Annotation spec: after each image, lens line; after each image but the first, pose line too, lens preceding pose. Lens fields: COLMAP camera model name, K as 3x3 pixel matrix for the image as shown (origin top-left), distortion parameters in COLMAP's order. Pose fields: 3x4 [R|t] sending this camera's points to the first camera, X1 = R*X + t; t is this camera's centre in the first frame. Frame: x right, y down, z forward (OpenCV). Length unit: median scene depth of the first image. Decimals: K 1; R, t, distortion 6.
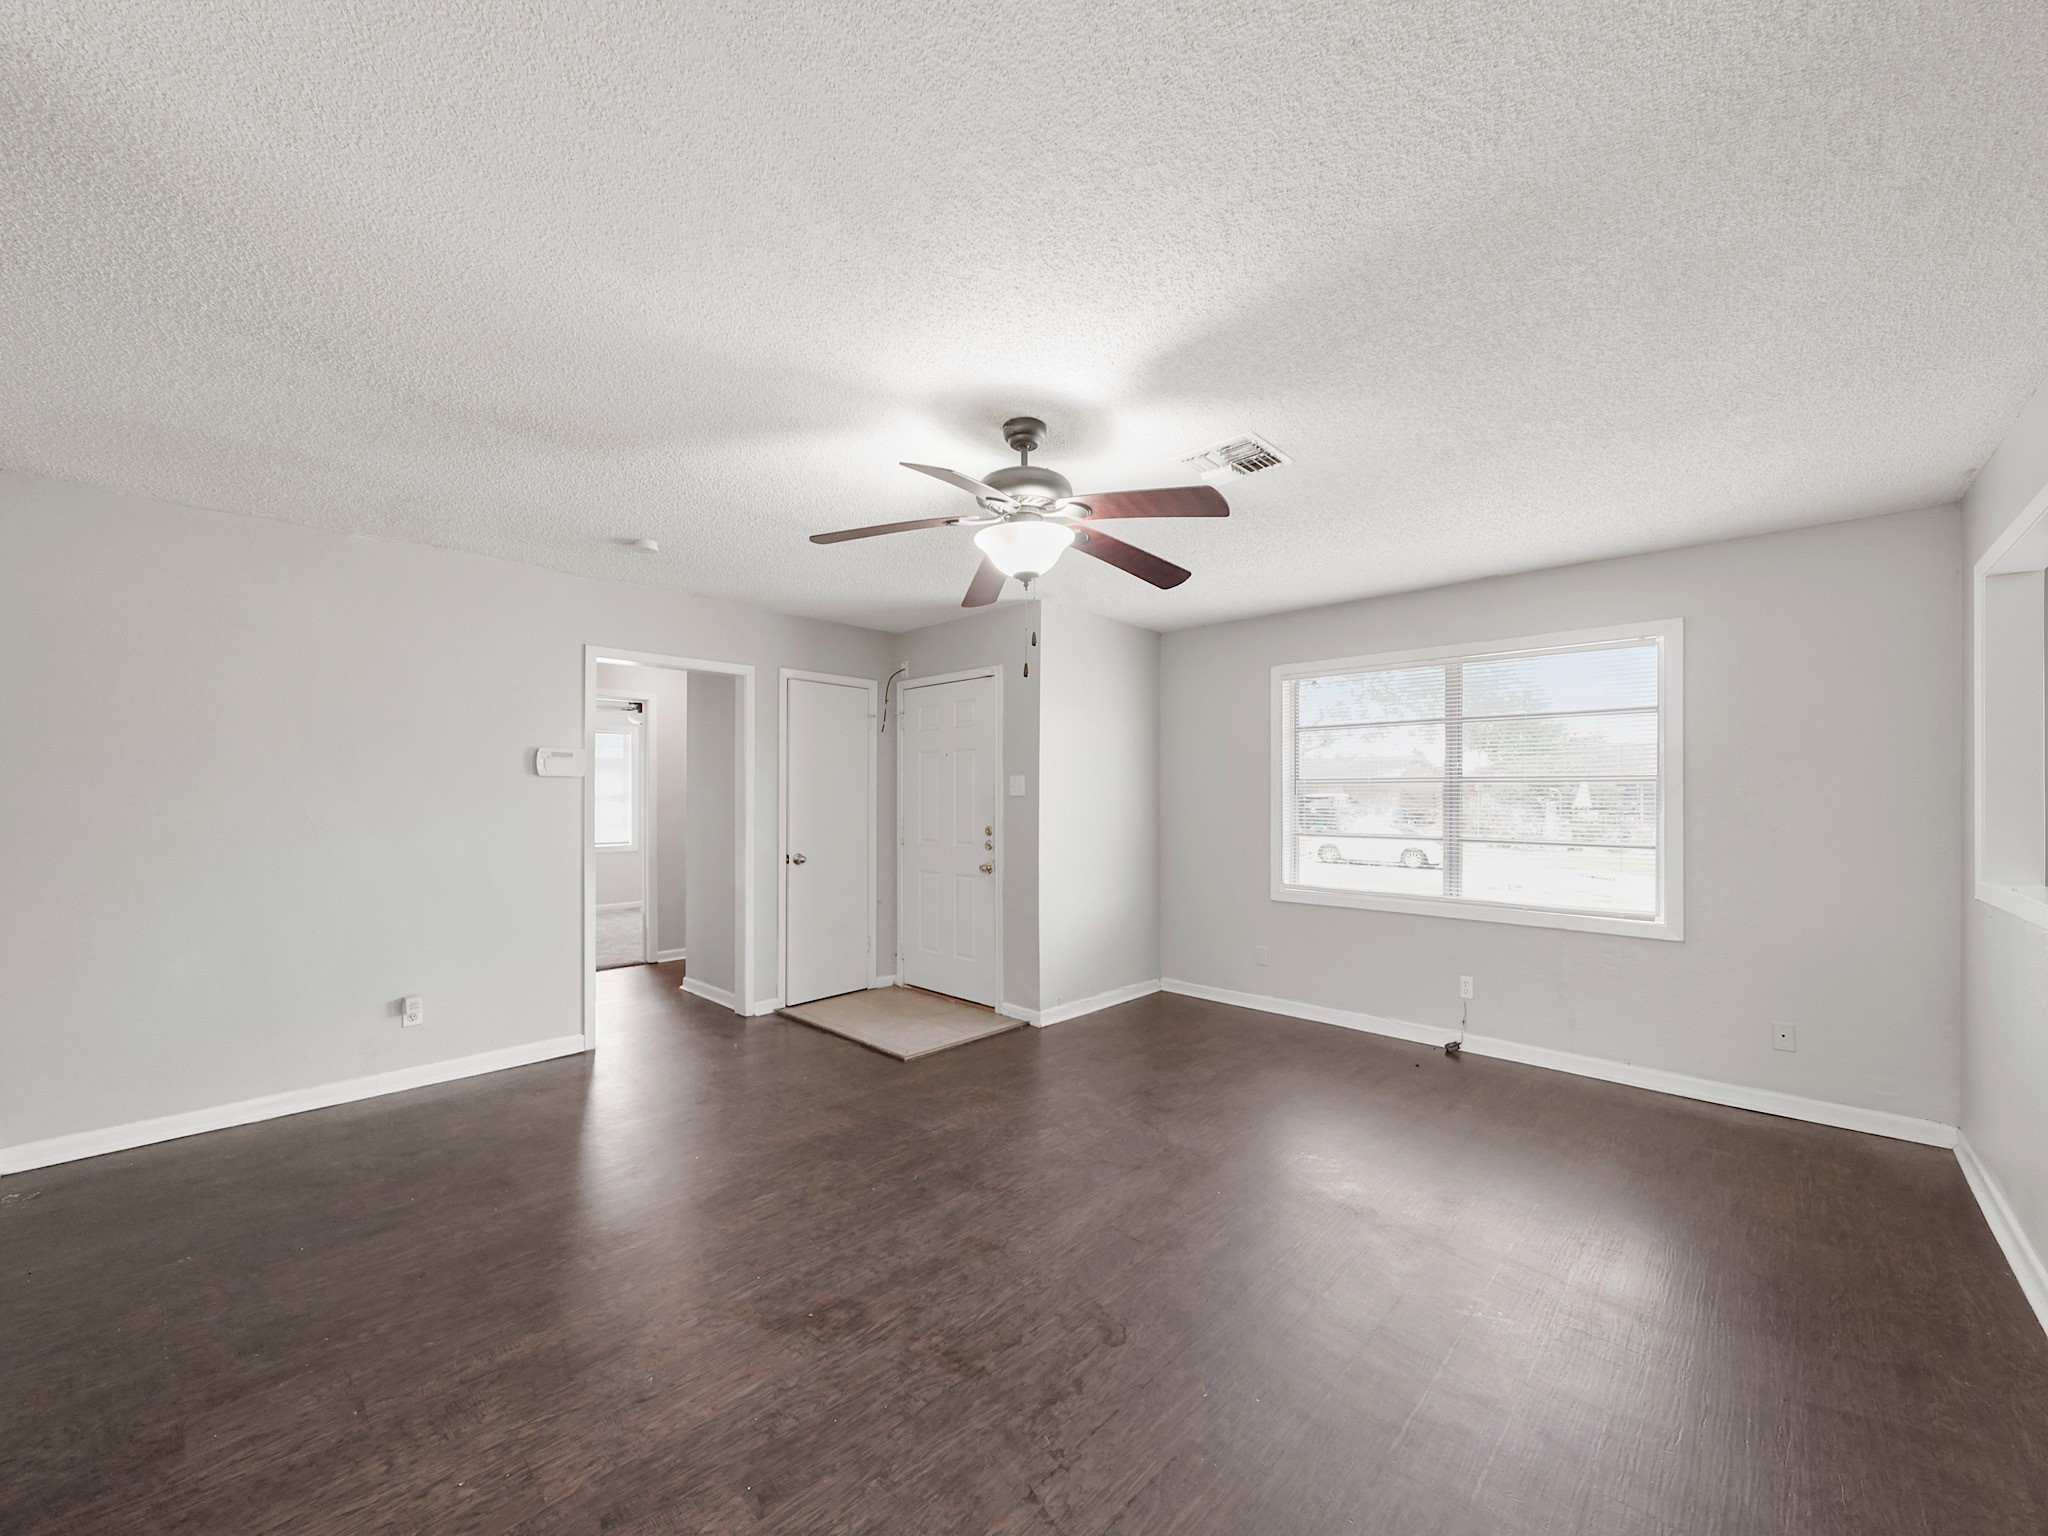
lens RADIAL K [[791.8, 0, 1029.9], [0, 791.8, 787.6], [0, 0, 1]] dist [-0.006515, -0.000256]
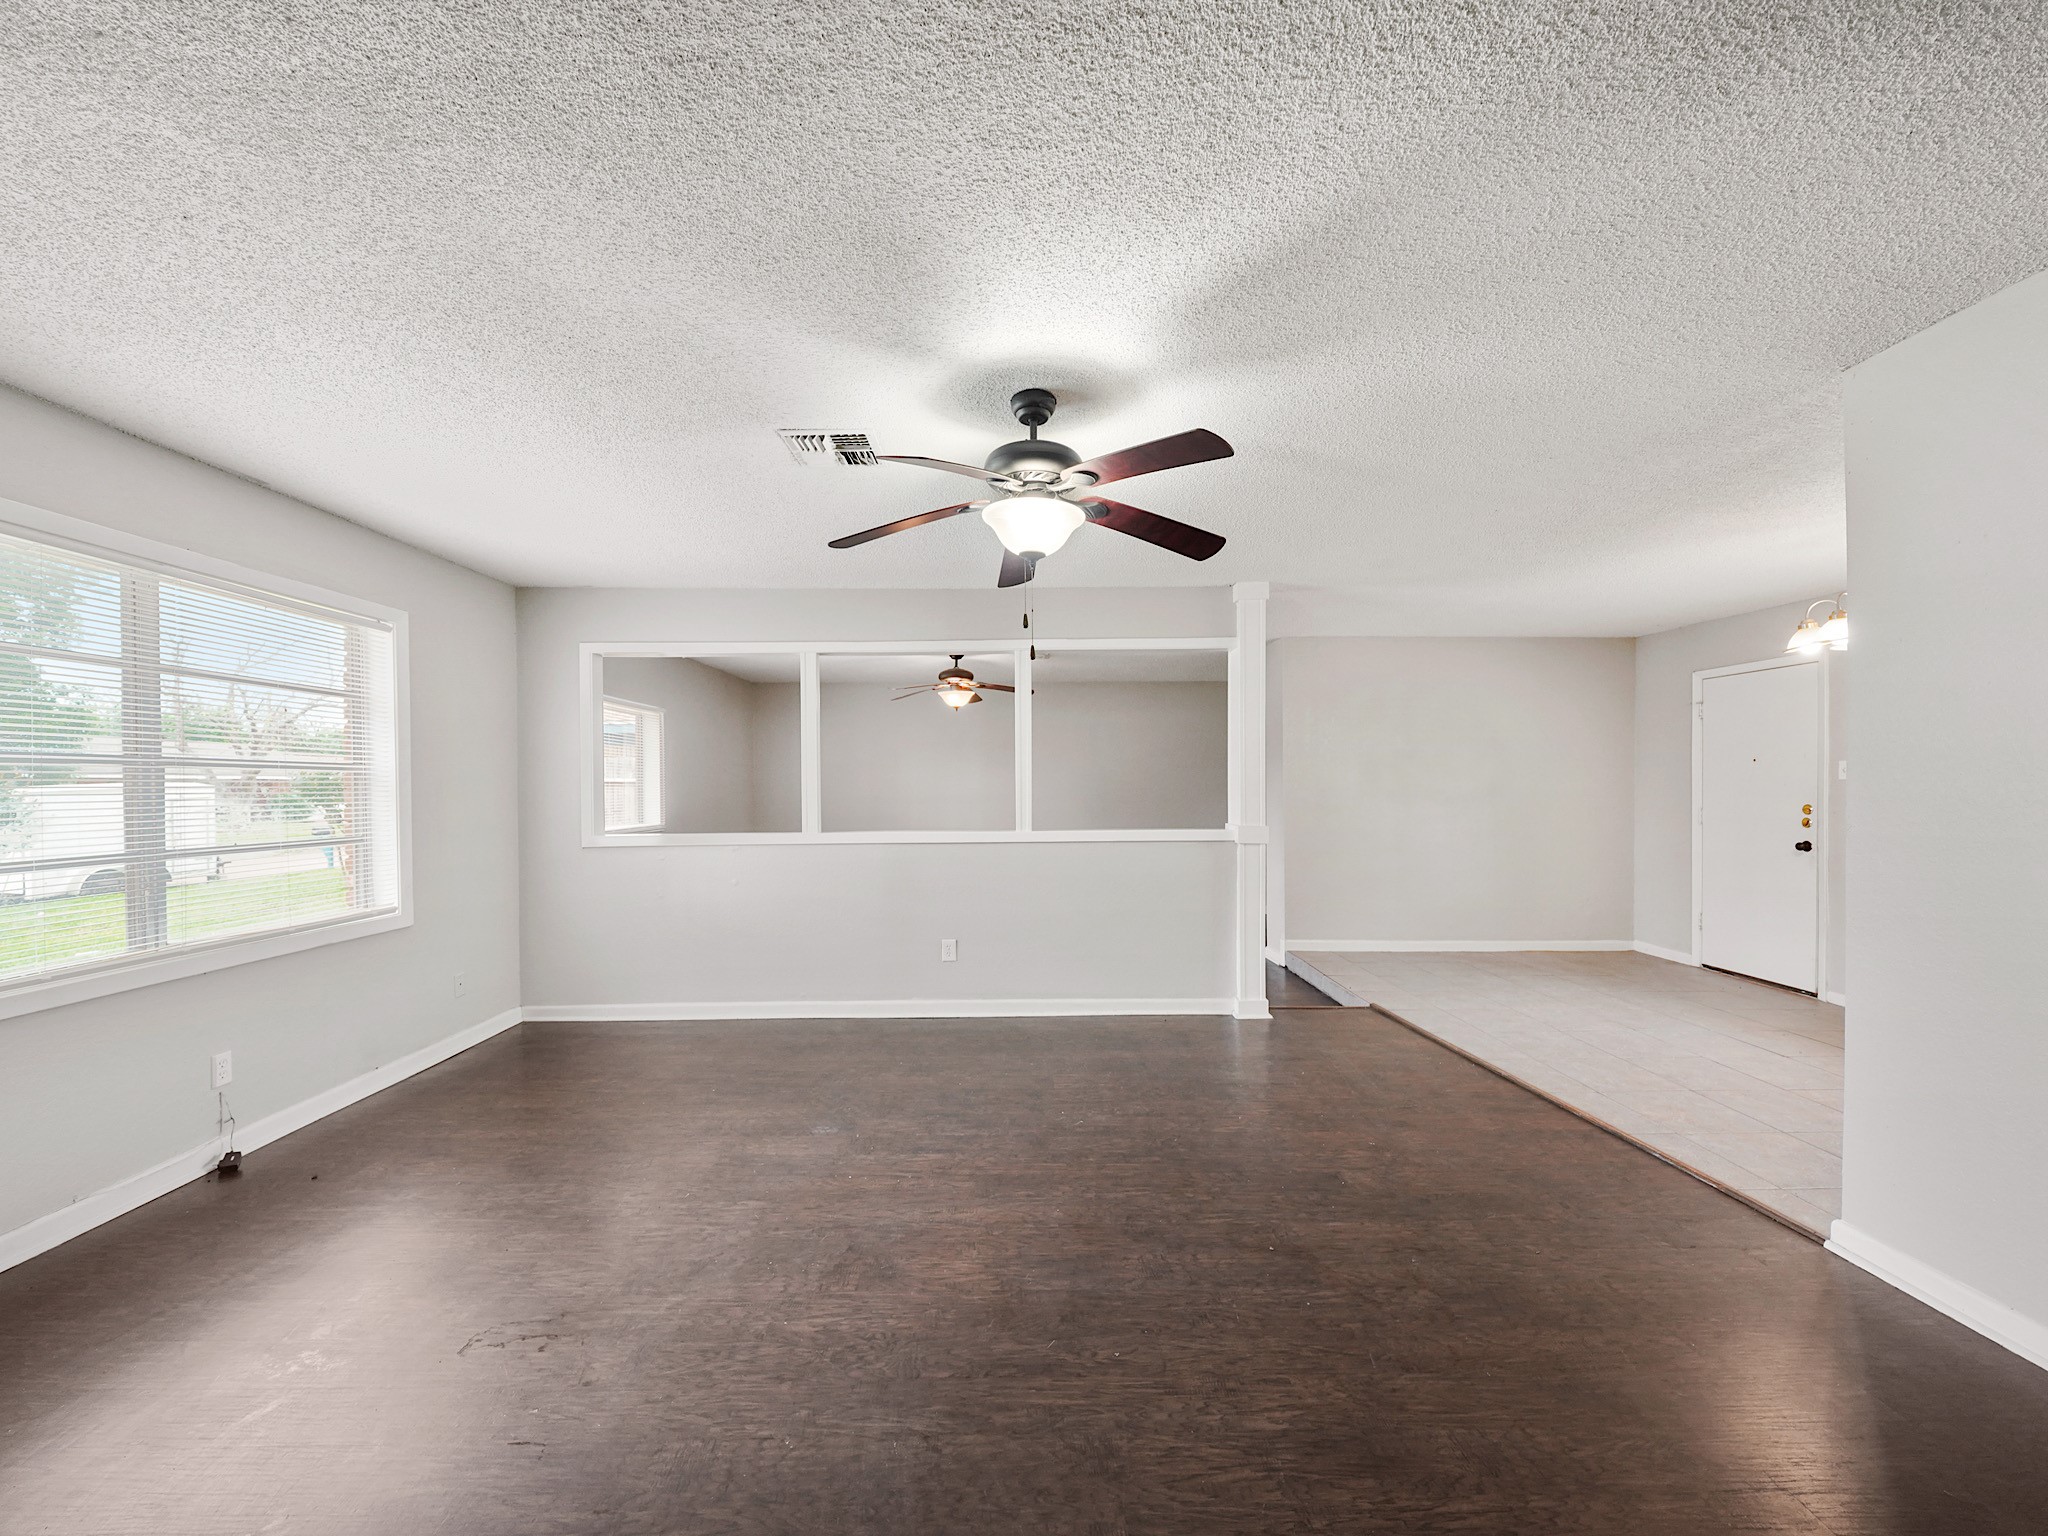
lens RADIAL K [[785.9, 0, 1019.4], [0, 785.9, 789.2], [0, 0, 1]] dist [-0.004997, -0.000898]
pose [[-0.688130, -0.003298, 0.725580, -0.361907], [-0.002571, 0.999994, 0.002107, 0.009737], [-0.725583, -0.000415, -0.688135, 0.877391]]
